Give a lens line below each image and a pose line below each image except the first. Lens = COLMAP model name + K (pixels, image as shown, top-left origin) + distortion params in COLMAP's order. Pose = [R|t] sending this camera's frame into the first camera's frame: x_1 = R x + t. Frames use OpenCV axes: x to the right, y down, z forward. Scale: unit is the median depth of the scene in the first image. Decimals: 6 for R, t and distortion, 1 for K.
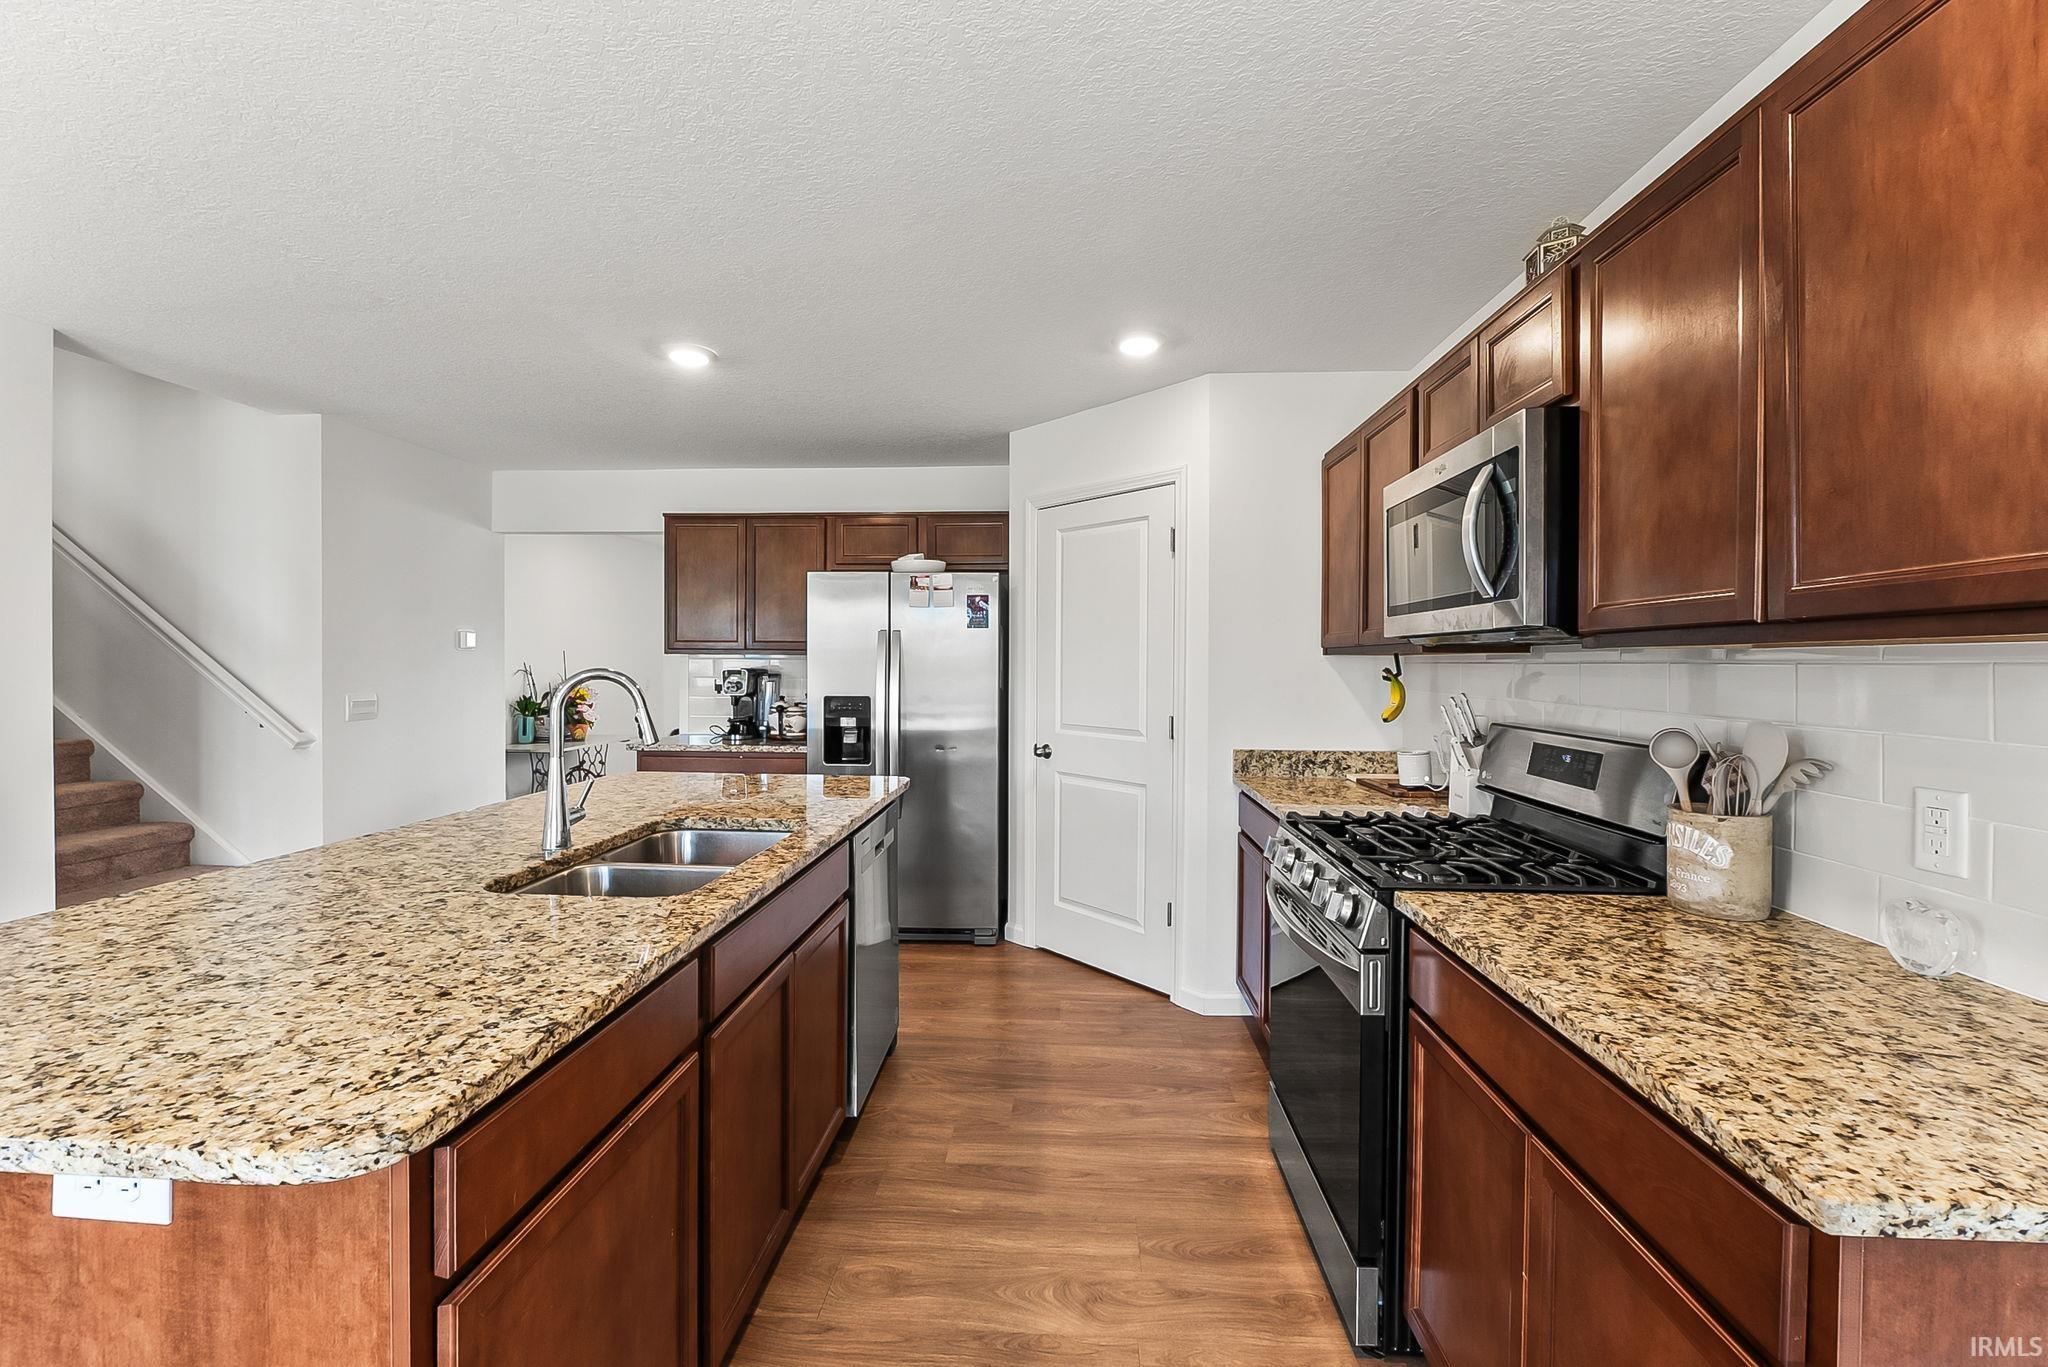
lens RADIAL K [[870.9, 0, 1023.3], [0, 870.9, 668.9], [0, 0, 1]] dist [-0.006773, 0.000104]
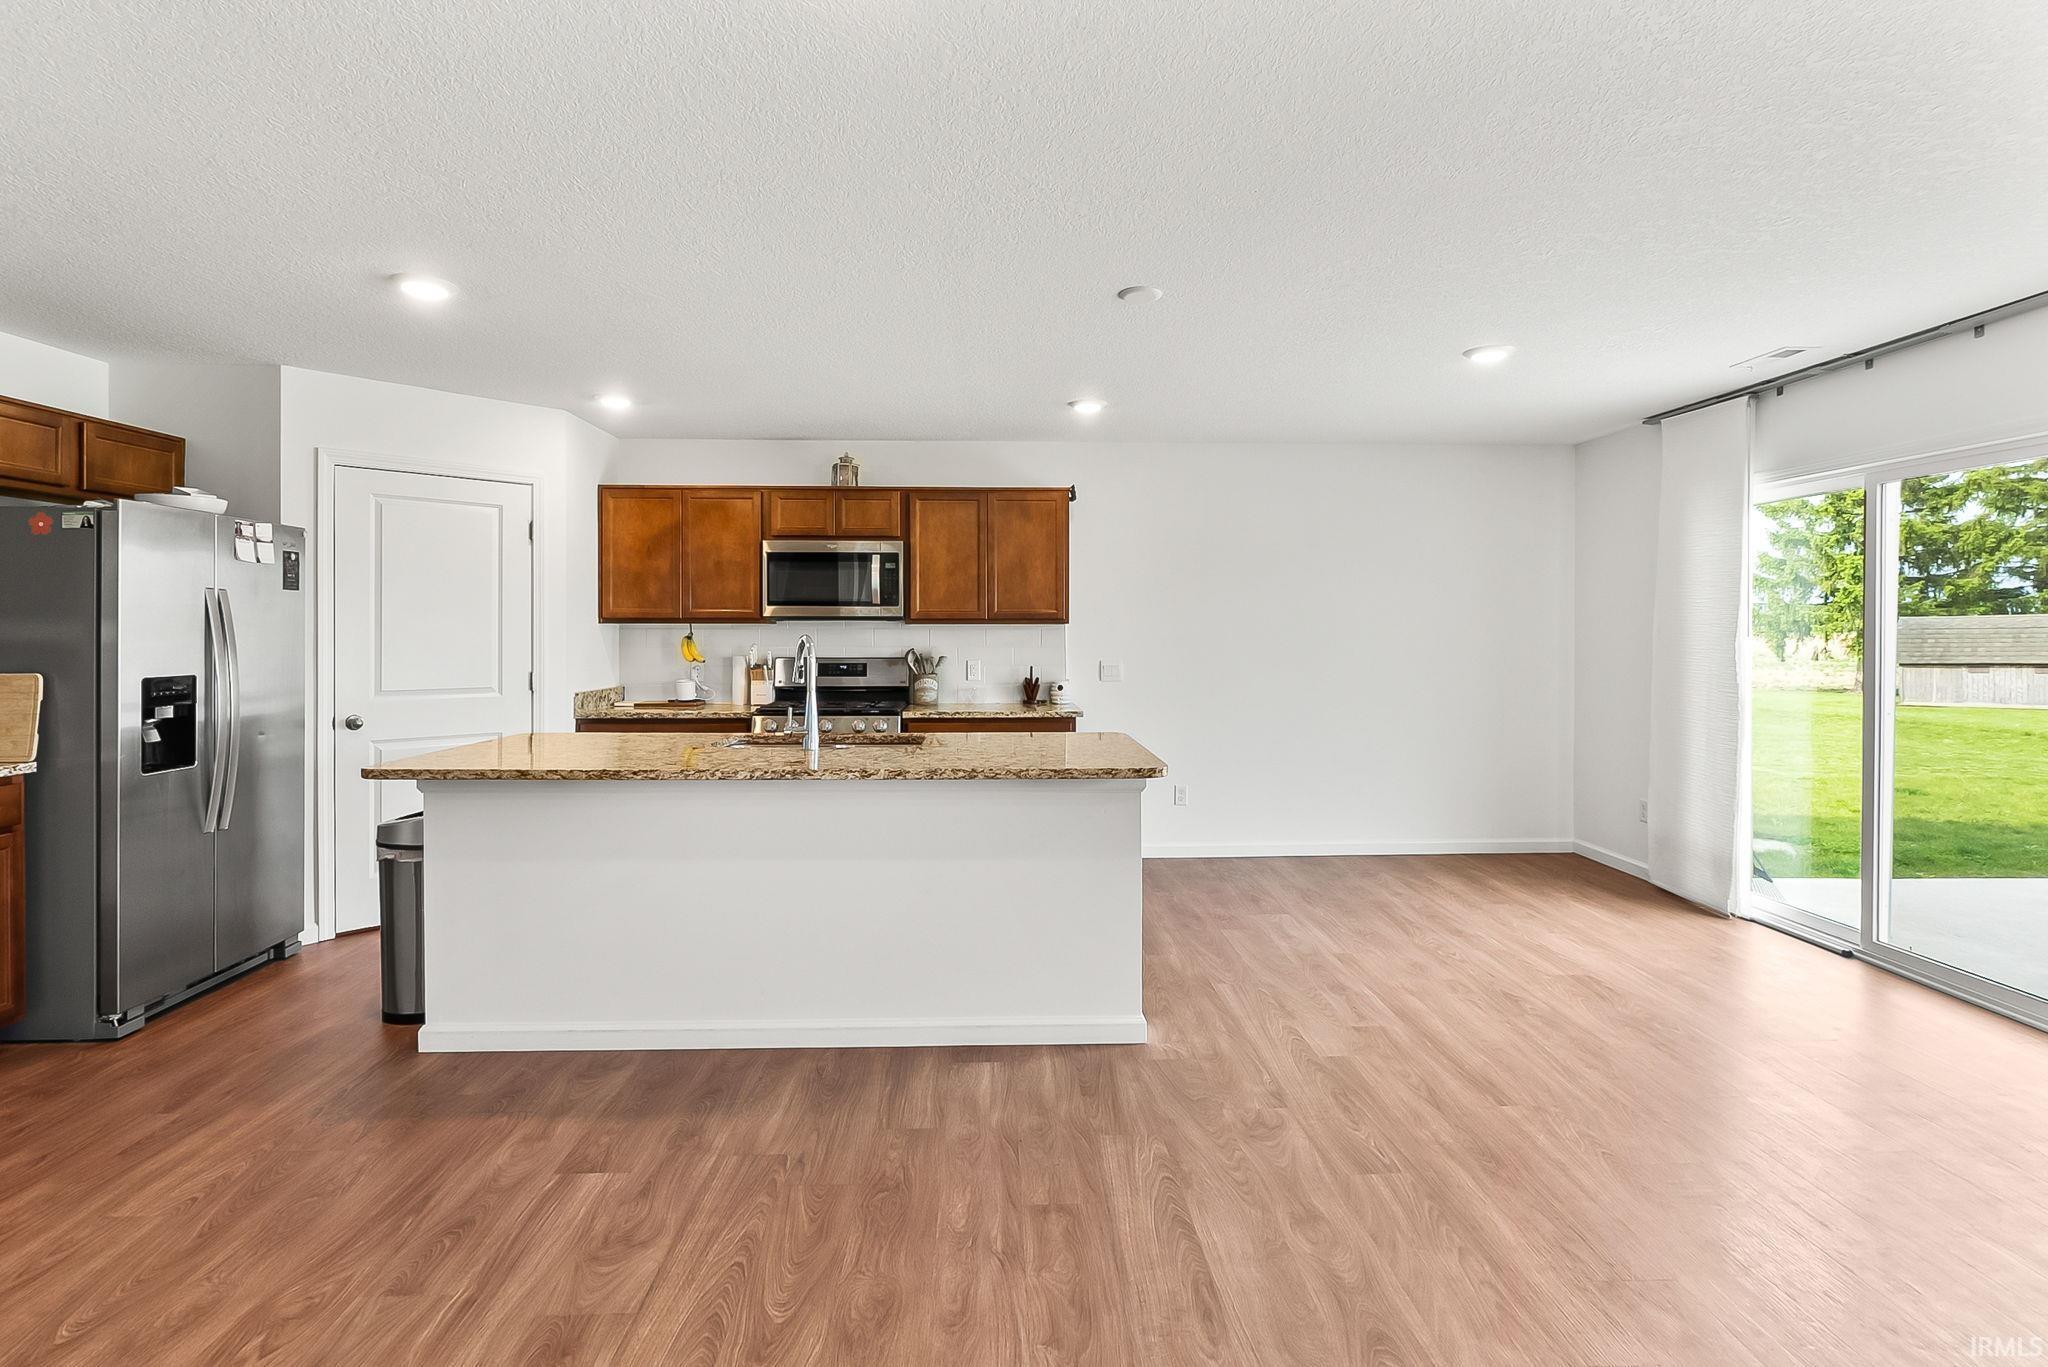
lens RADIAL K [[985.6, 0, 1027.8], [0, 985.6, 633.1], [0, 0, 1]] dist [-0.002791, 0.000443]
pose [[-0.099541, -0.007887, 0.995002, -1.122379], [0.006110, 0.999945, 0.008537, -0.007896], [-0.995015, 0.006929, -0.099487, 0.377254]]
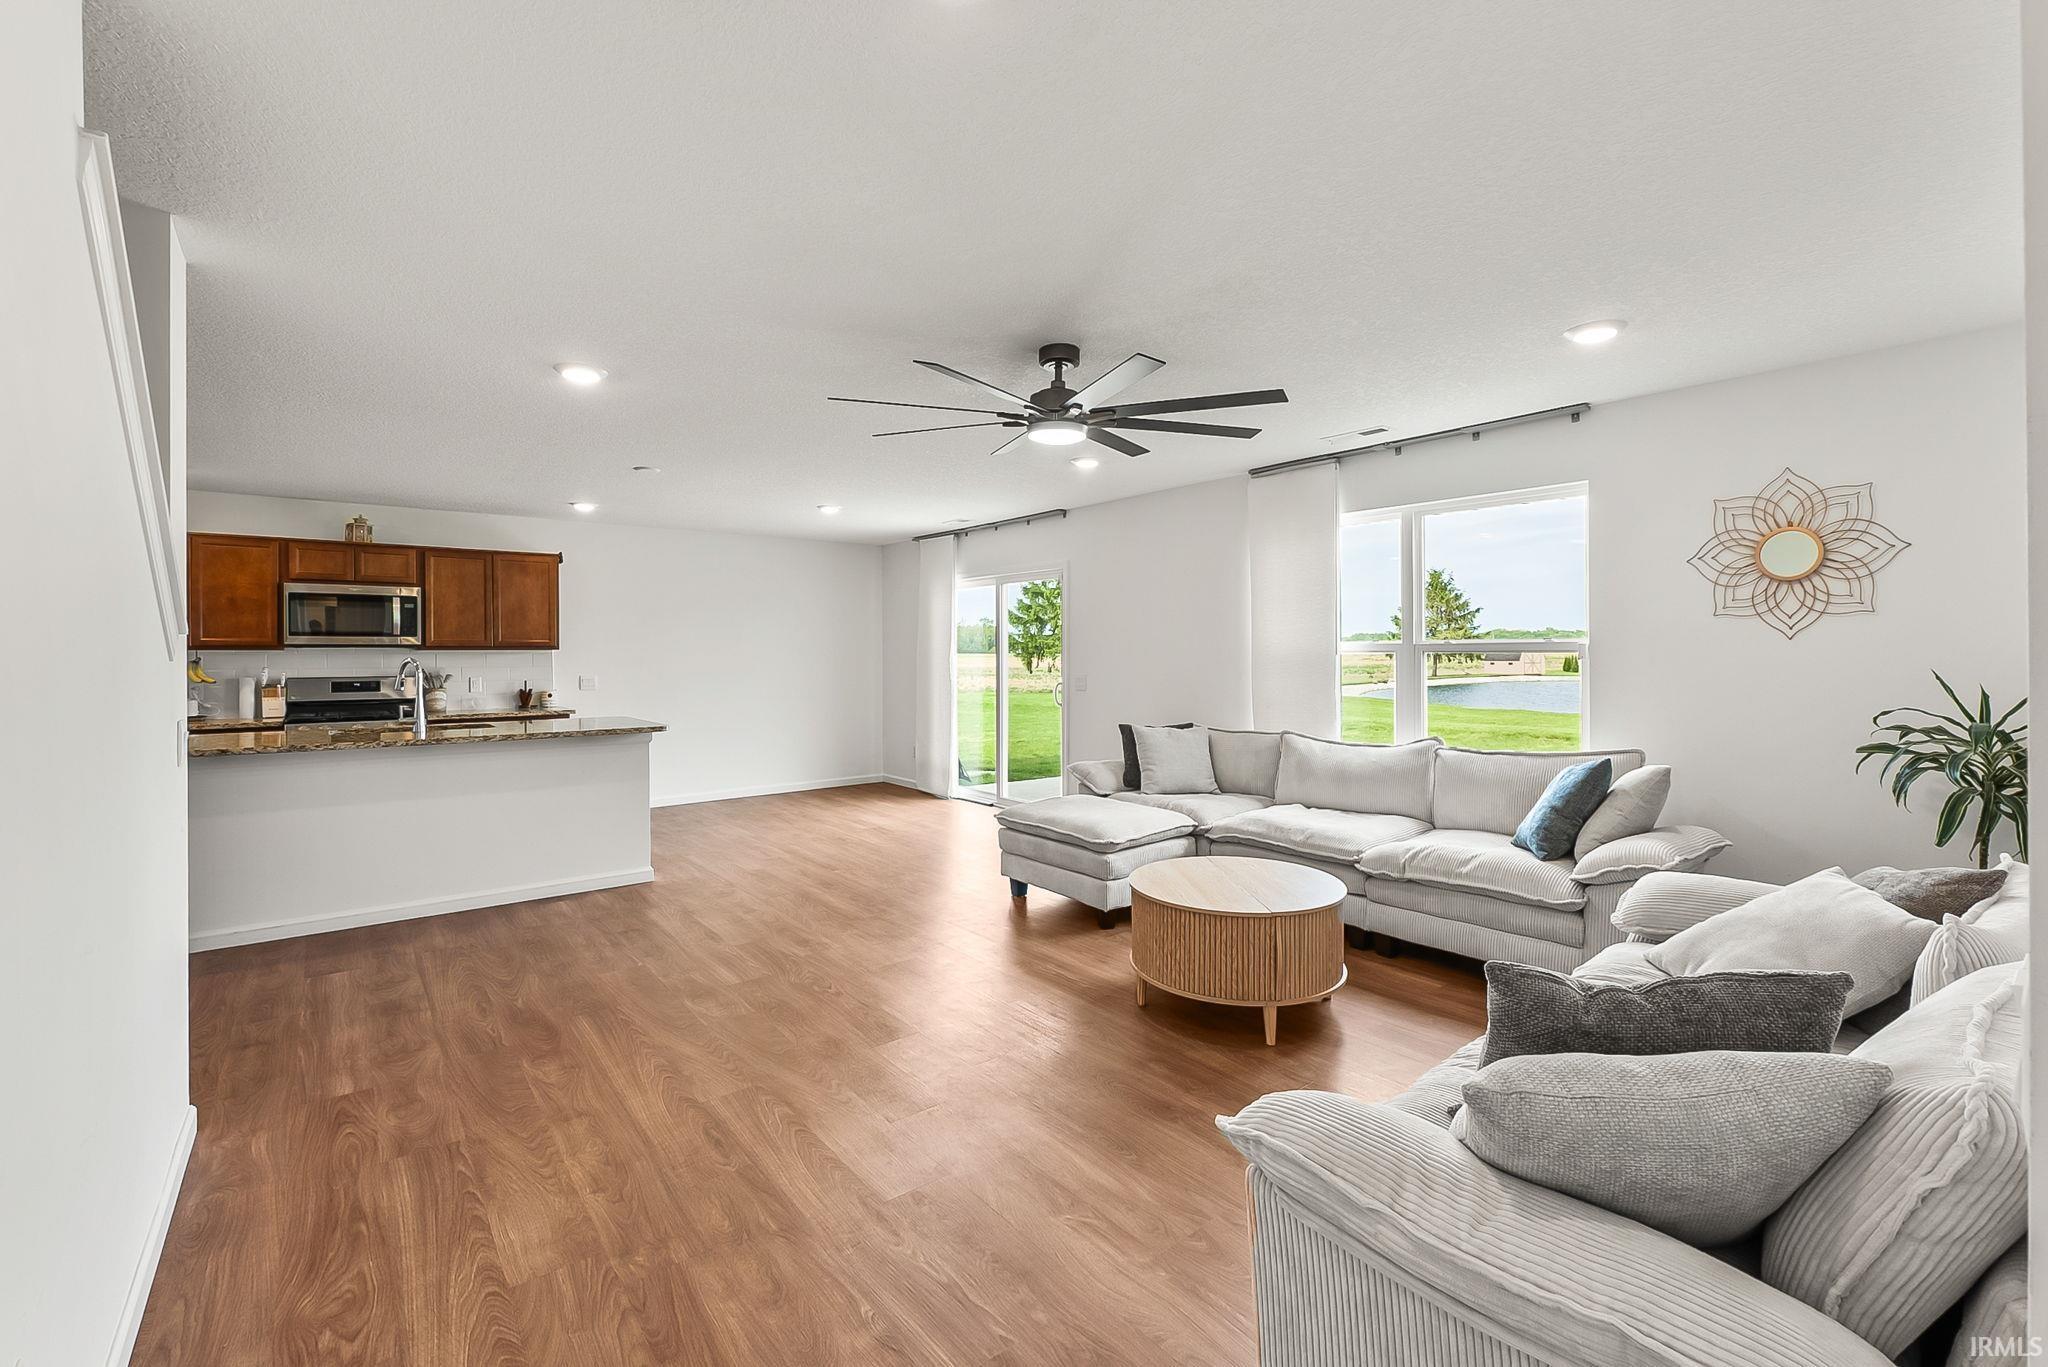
lens RADIAL K [[870.9, 0, 1023.3], [0, 870.9, 668.9], [0, 0, 1]] dist [-0.006773, 0.000104]
pose [[-0.668375, -0.016828, 0.743634, -1.662811], [0.005059, 0.999618, 0.027168, -0.013431], [-0.743807, 0.021920, -0.668035, 0.653671]]
